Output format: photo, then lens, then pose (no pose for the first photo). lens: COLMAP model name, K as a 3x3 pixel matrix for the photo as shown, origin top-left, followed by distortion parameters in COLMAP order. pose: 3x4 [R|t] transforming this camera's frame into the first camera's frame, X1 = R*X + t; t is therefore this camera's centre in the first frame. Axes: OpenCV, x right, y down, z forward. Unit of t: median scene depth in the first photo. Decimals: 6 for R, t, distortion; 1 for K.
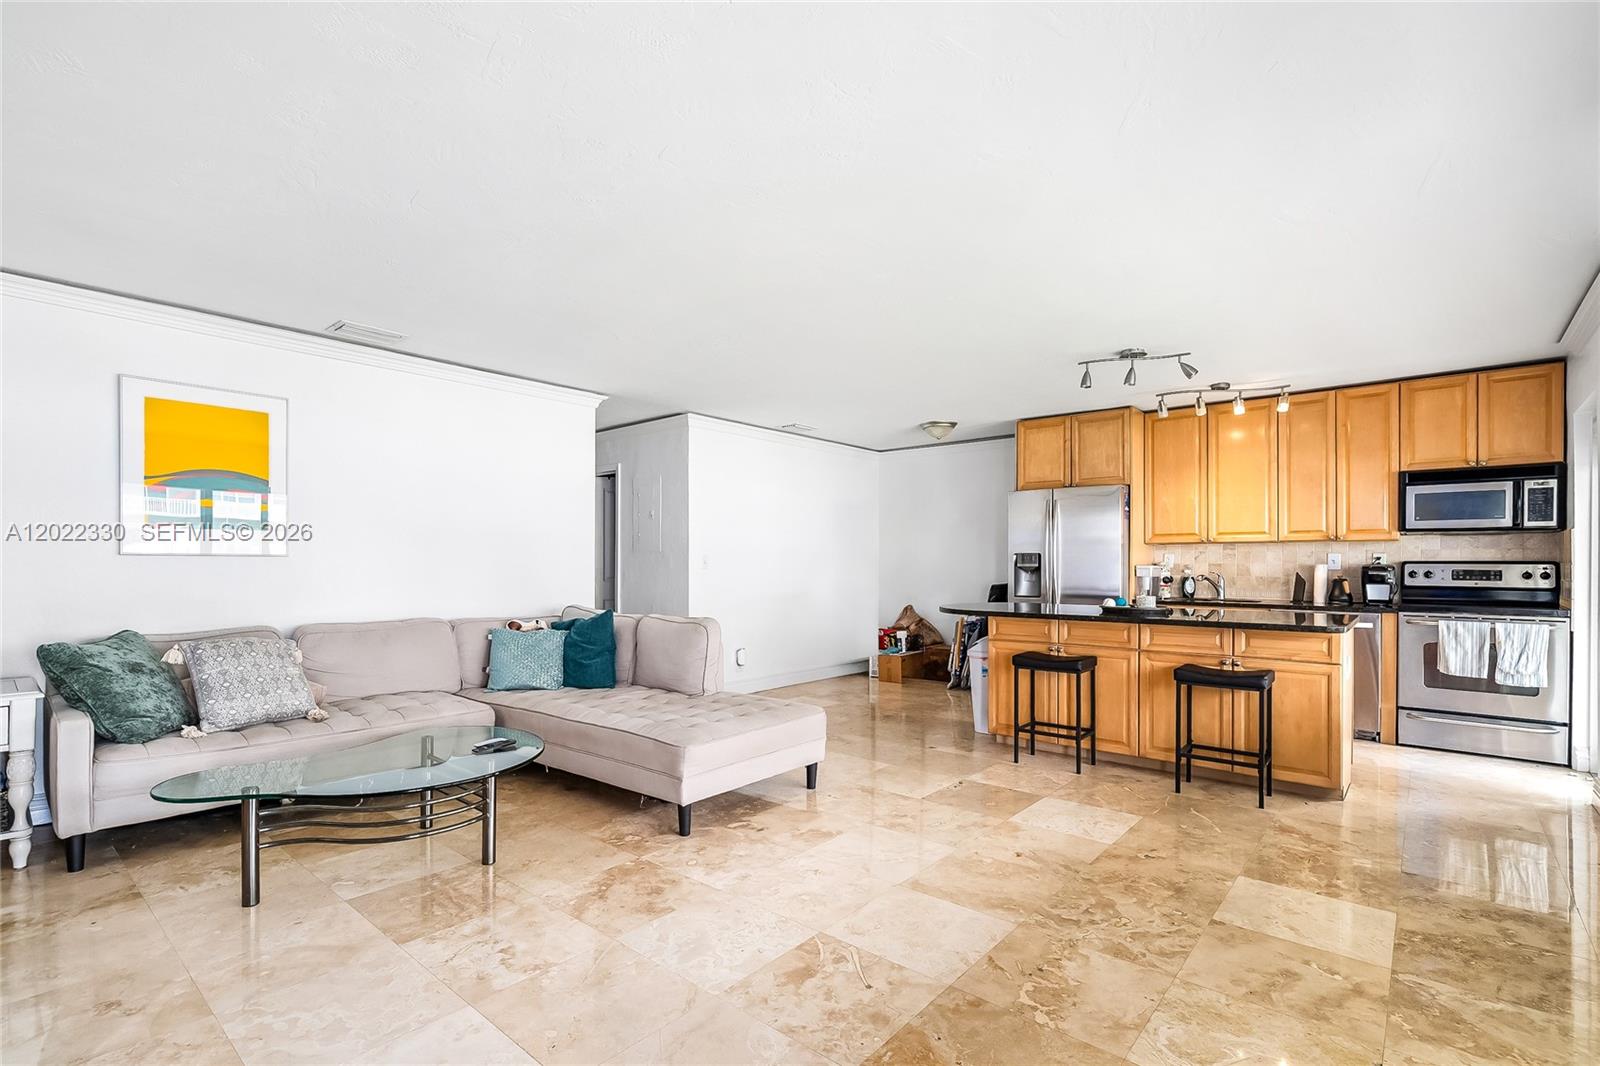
lens RADIAL K [[737.8, 0, 772.8], [0, 737.8, 567.7], [0, 0, 1]] dist [-0.002403, 0.000534]
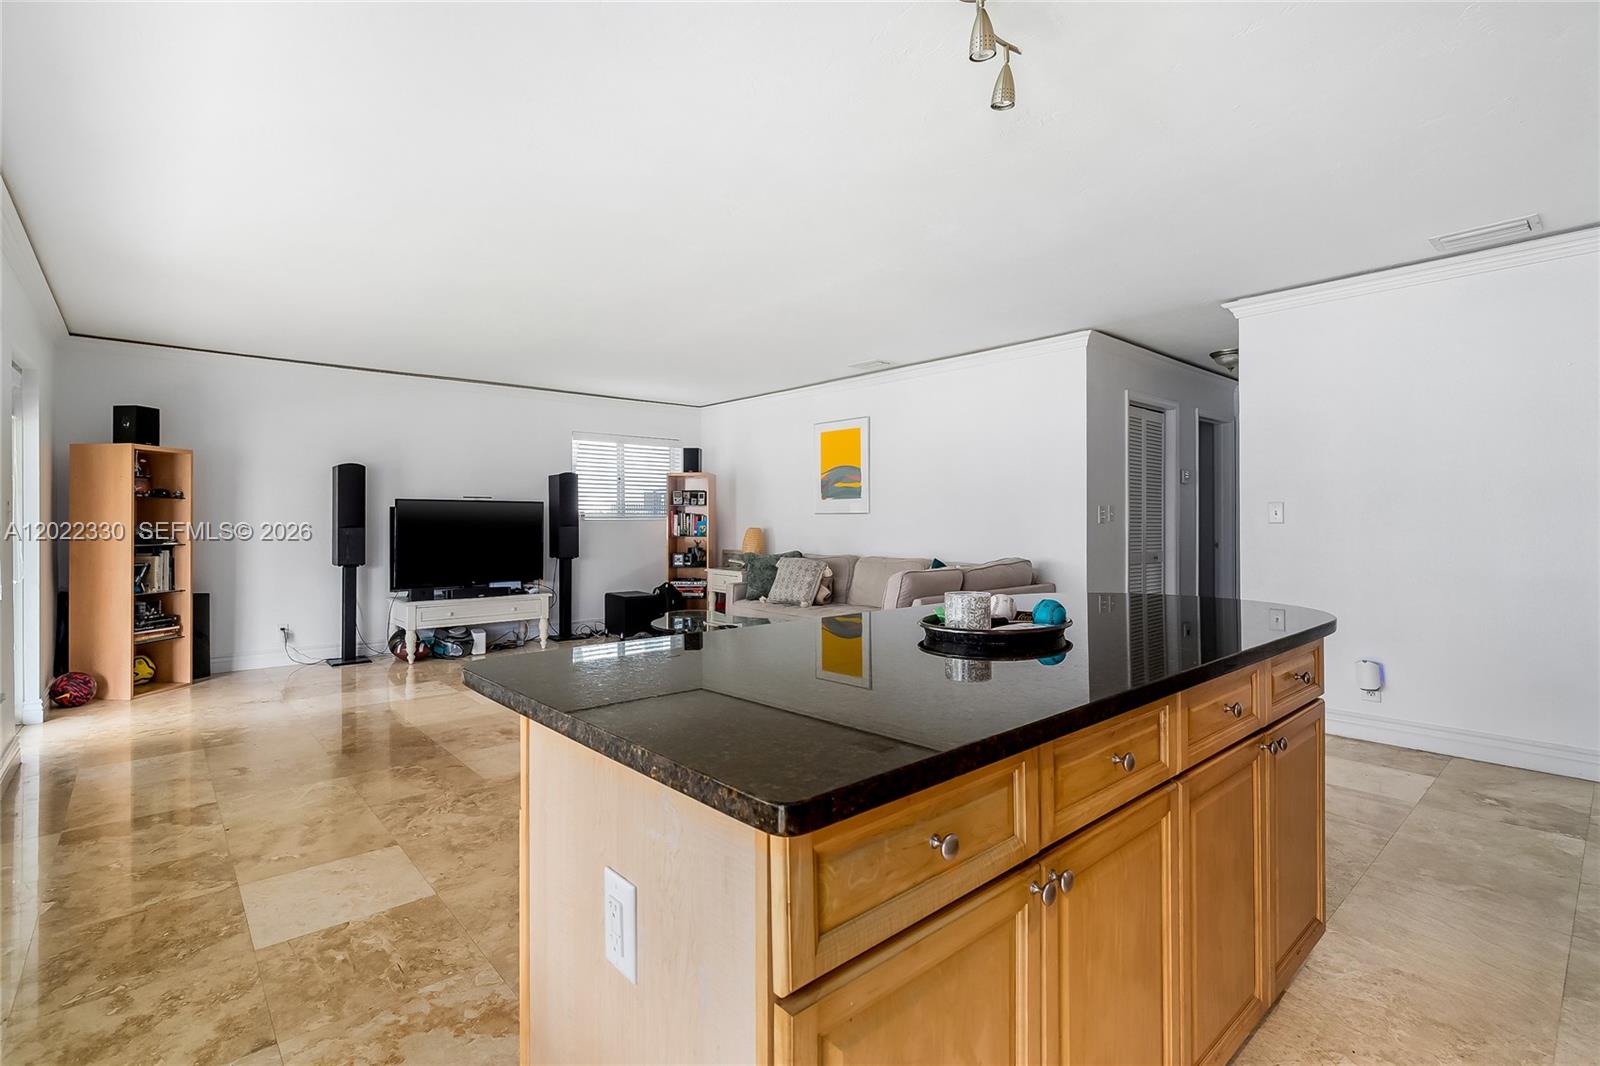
lens RADIAL K [[737.8, 0, 788.7], [0, 737.8, 521.5], [0, 0, 1]] dist [-0.002403, 0.000534]
pose [[-0.125531, 0.000556, -0.992090, 1.080526], [-0.004118, 0.999991, 0.001081, 0.001996], [0.992081, 0.004221, -0.125528, 1.153992]]
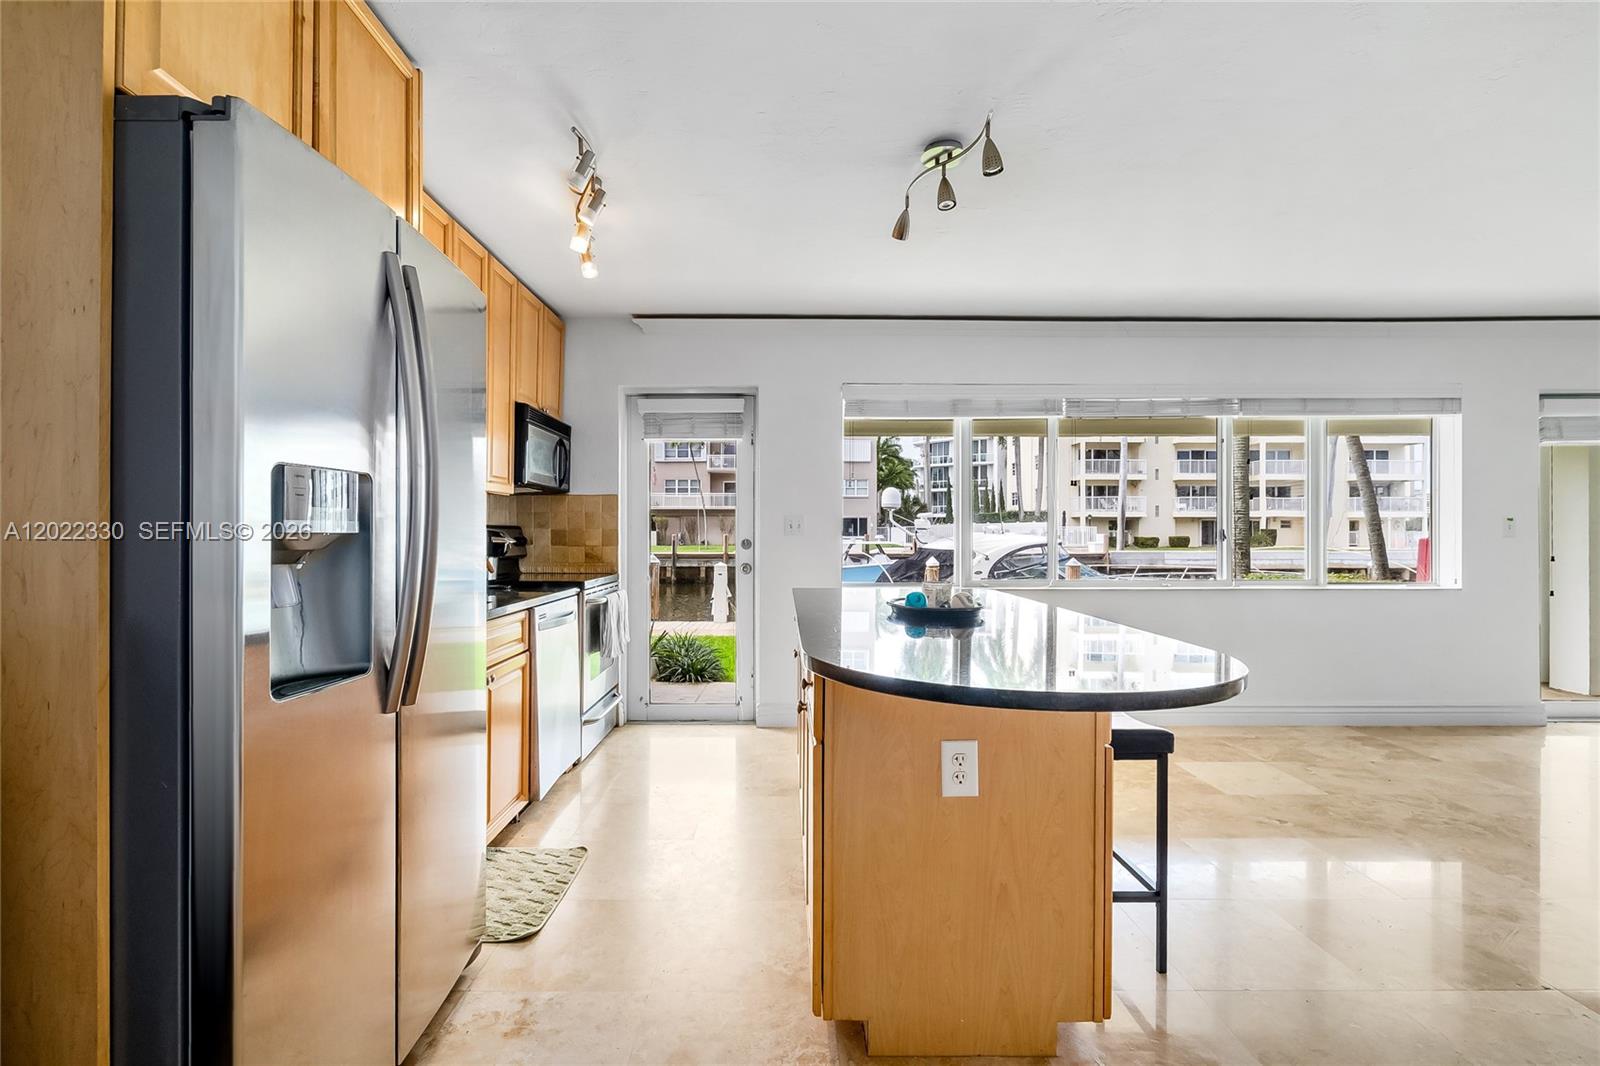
lens RADIAL K [[737.8, 0, 784.7], [0, 737.8, 533.4], [0, 0, 1]] dist [-0.002403, 0.000534]
pose [[-0.675857, -0.005454, 0.737013, 0.191720], [0.001219, 0.999963, 0.008517, -0.007113], [-0.737032, 0.006655, -0.675825, 1.790316]]
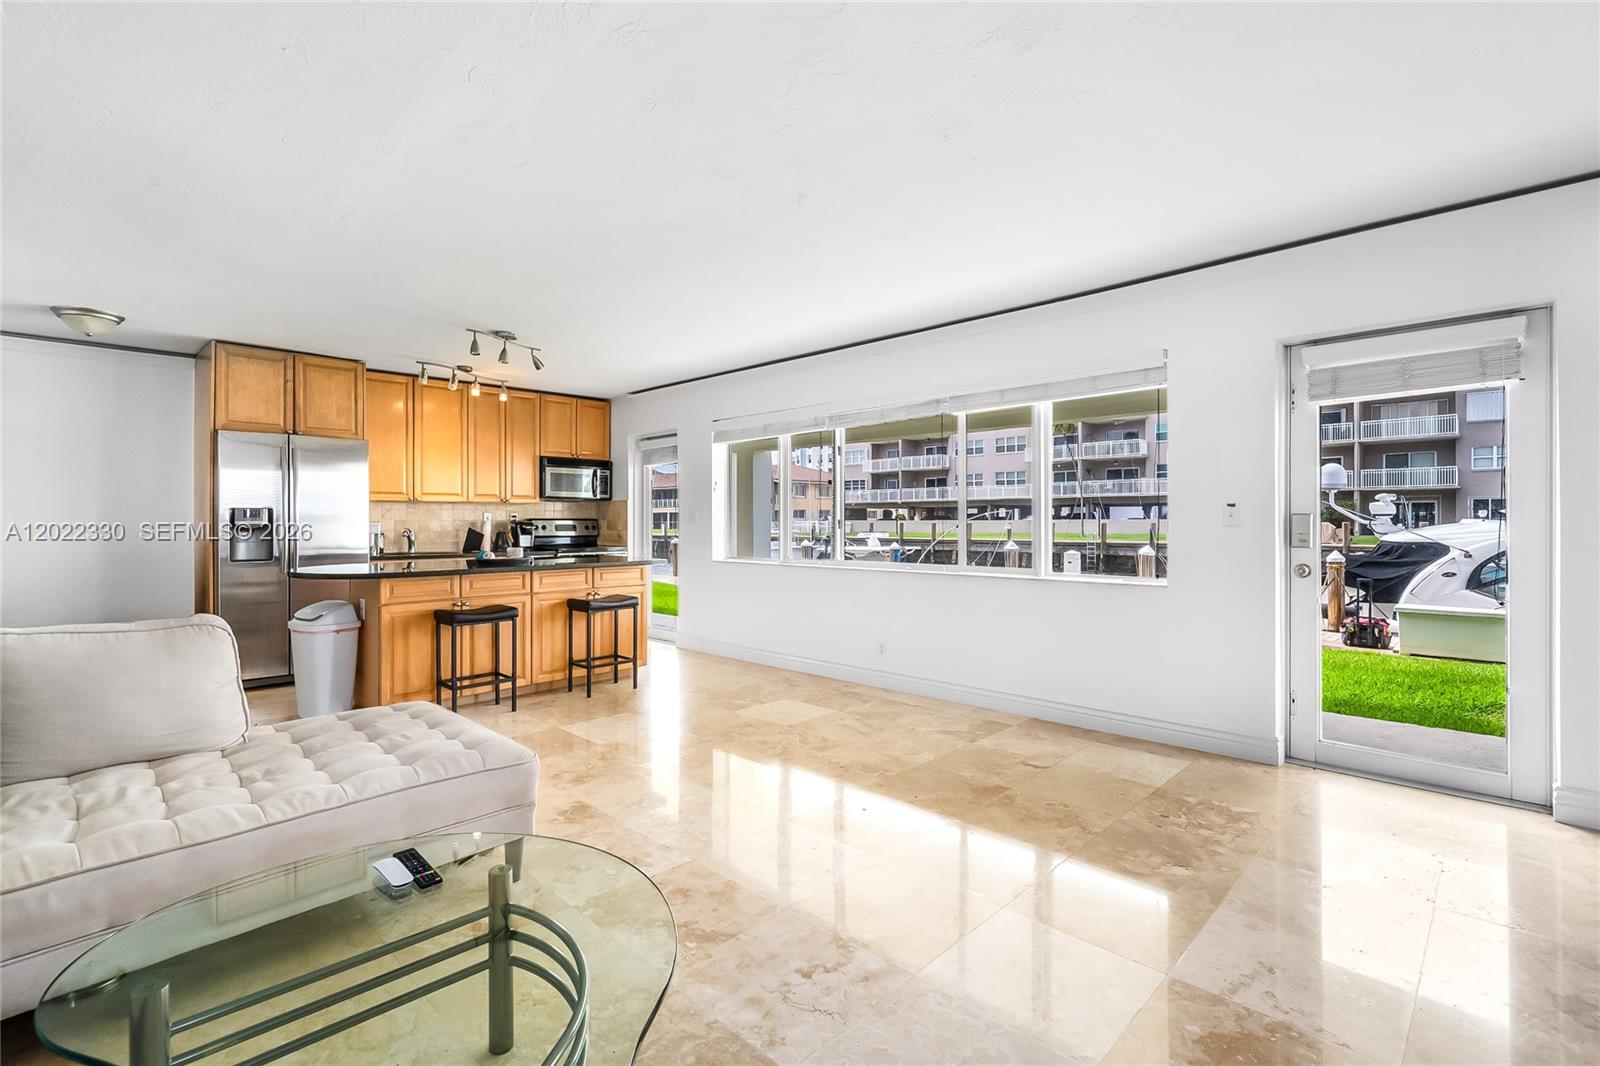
lens RADIAL K [[737.8, 0, 788.8], [0, 737.8, 521.7], [0, 0, 1]] dist [-0.002403, 0.000534]
pose [[0.056518, -0.003491, 0.998395, -0.760186], [0.008066, 0.999963, 0.003040, -0.003606], [-0.998369, 0.007881, 0.056545, 0.606793]]
